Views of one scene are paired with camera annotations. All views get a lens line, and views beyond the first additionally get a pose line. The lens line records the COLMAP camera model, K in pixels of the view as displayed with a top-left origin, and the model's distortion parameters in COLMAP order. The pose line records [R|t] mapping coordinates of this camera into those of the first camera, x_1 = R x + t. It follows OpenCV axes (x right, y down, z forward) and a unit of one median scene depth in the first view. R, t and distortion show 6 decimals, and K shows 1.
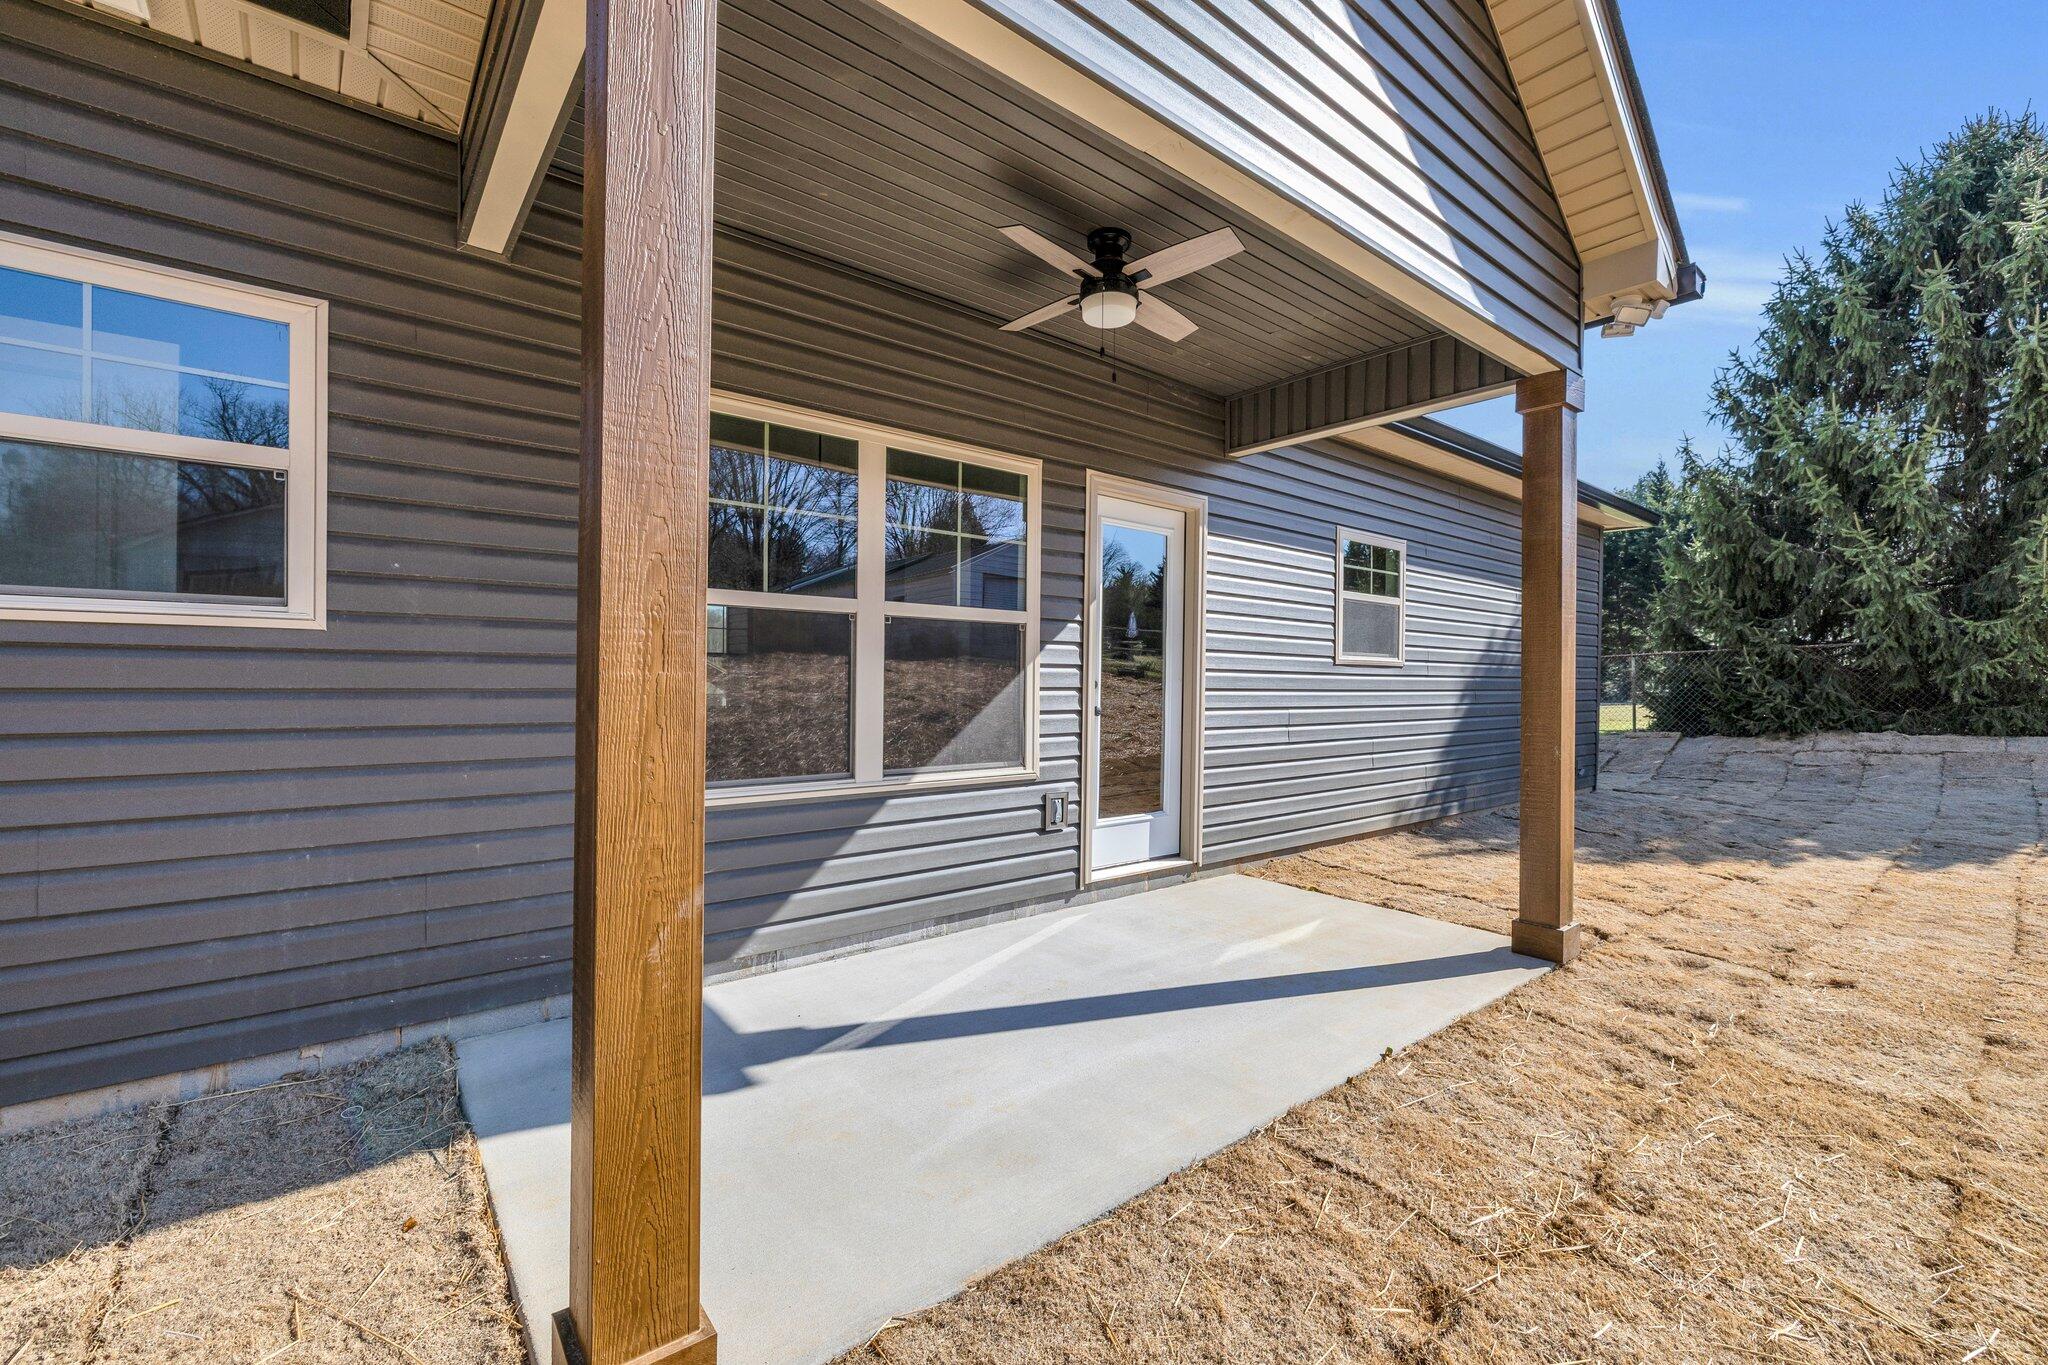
lens RADIAL K [[865.4, 0, 1024.0], [0, 865.4, 682.5], [0, 0, 1]] dist [0.000369, 0.000525]
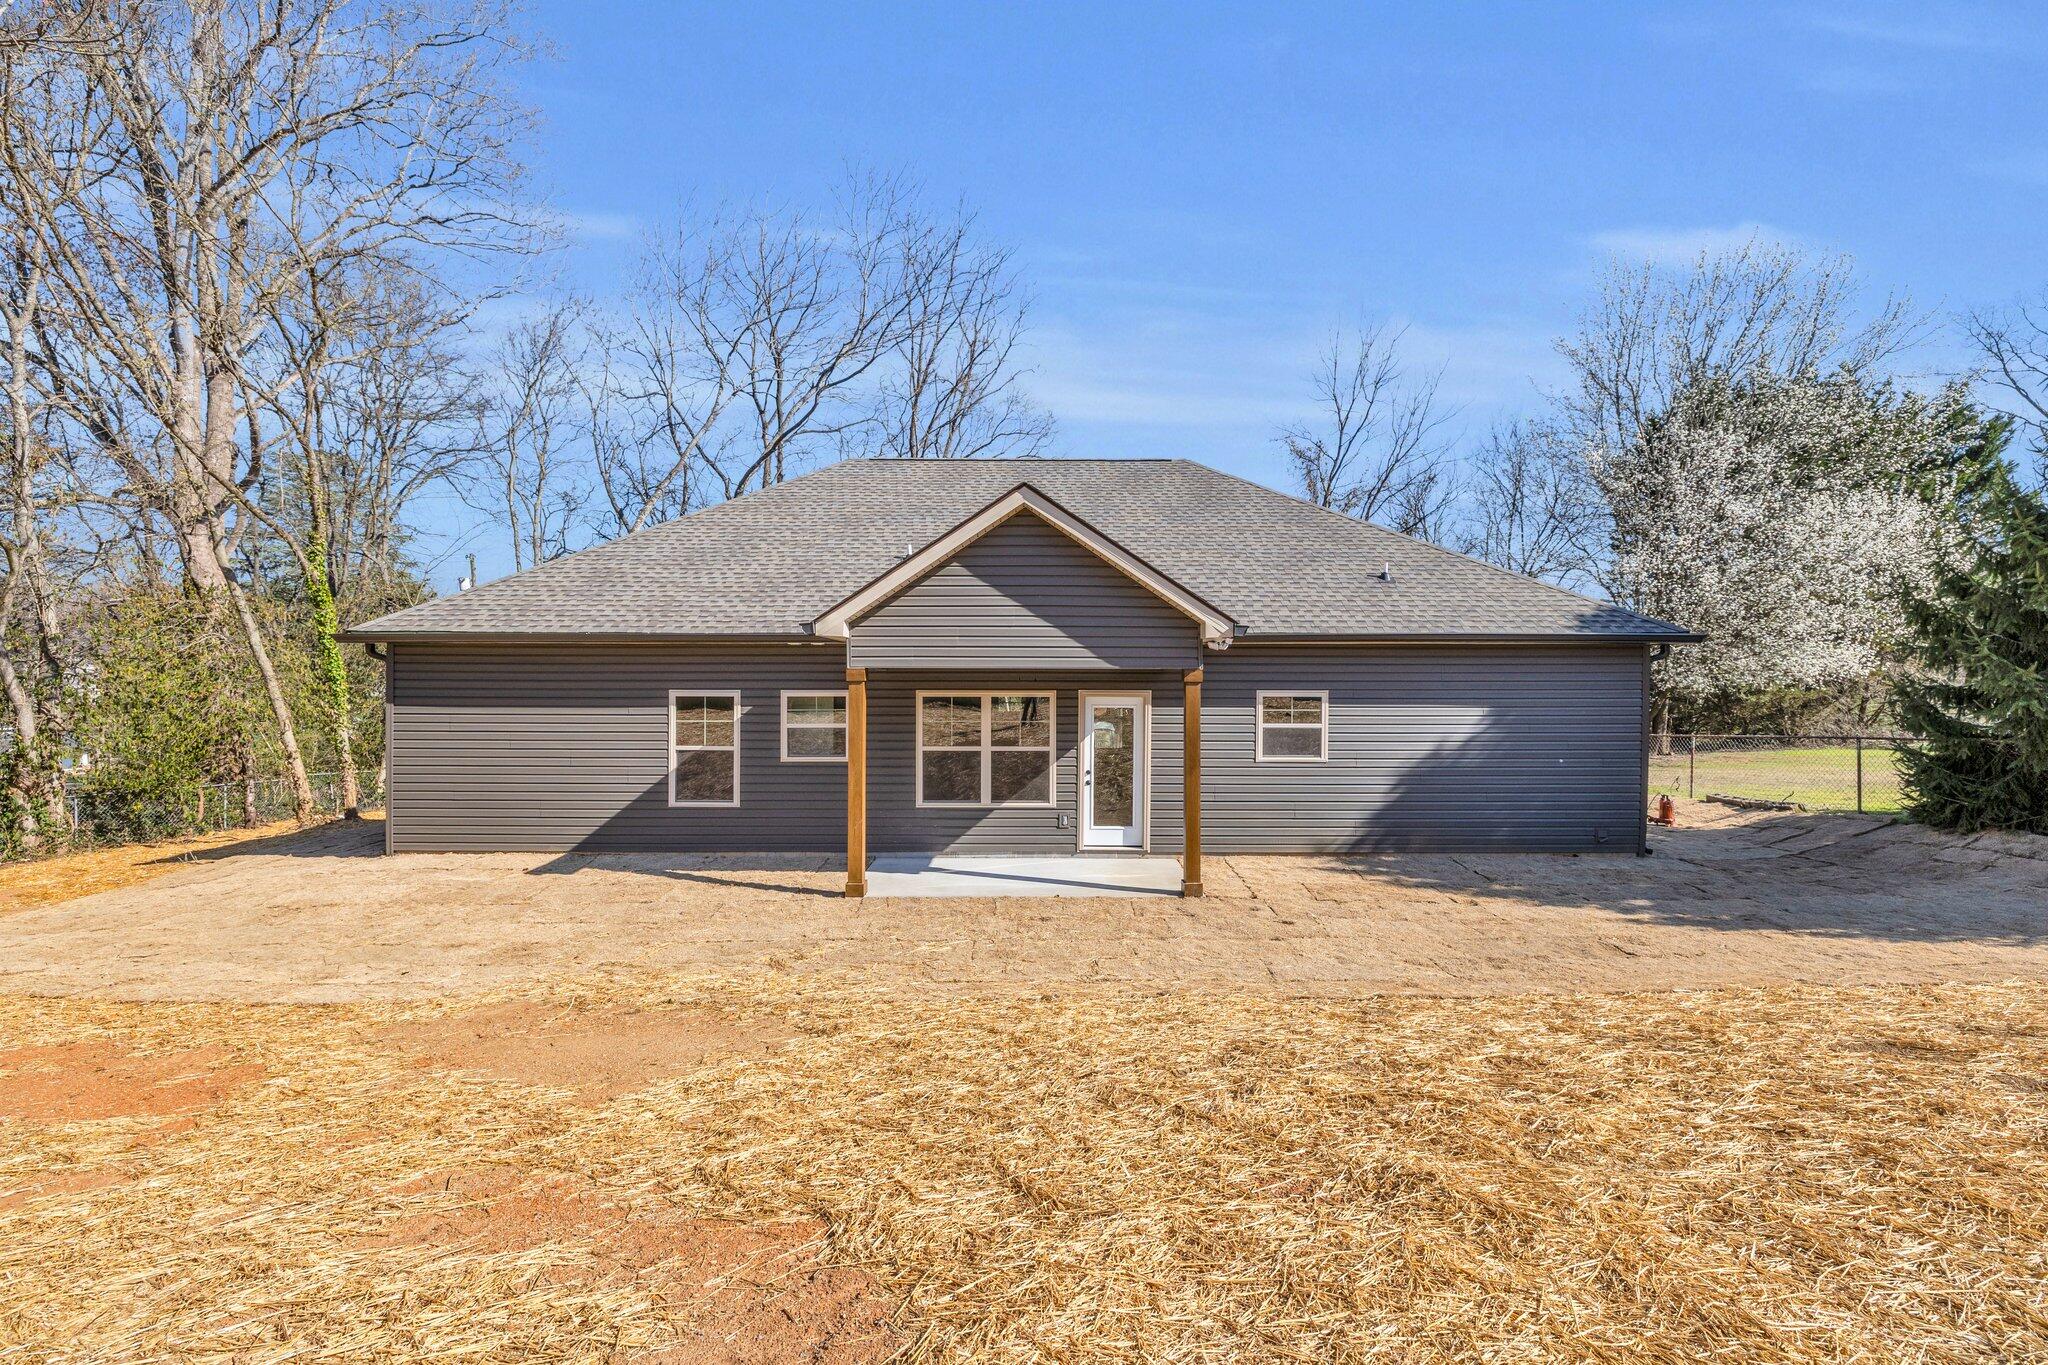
lens RADIAL K [[865.4, 0, 1024.0], [0, 865.4, 682.5], [0, 0, 1]] dist [0.000369, 0.000525]
pose [[0.770633, -0.006499, -0.637246, 1.685017], [0.004390, 0.999978, -0.004890, -0.270457], [0.637264, 0.000971, 0.770645, -1.163737]]
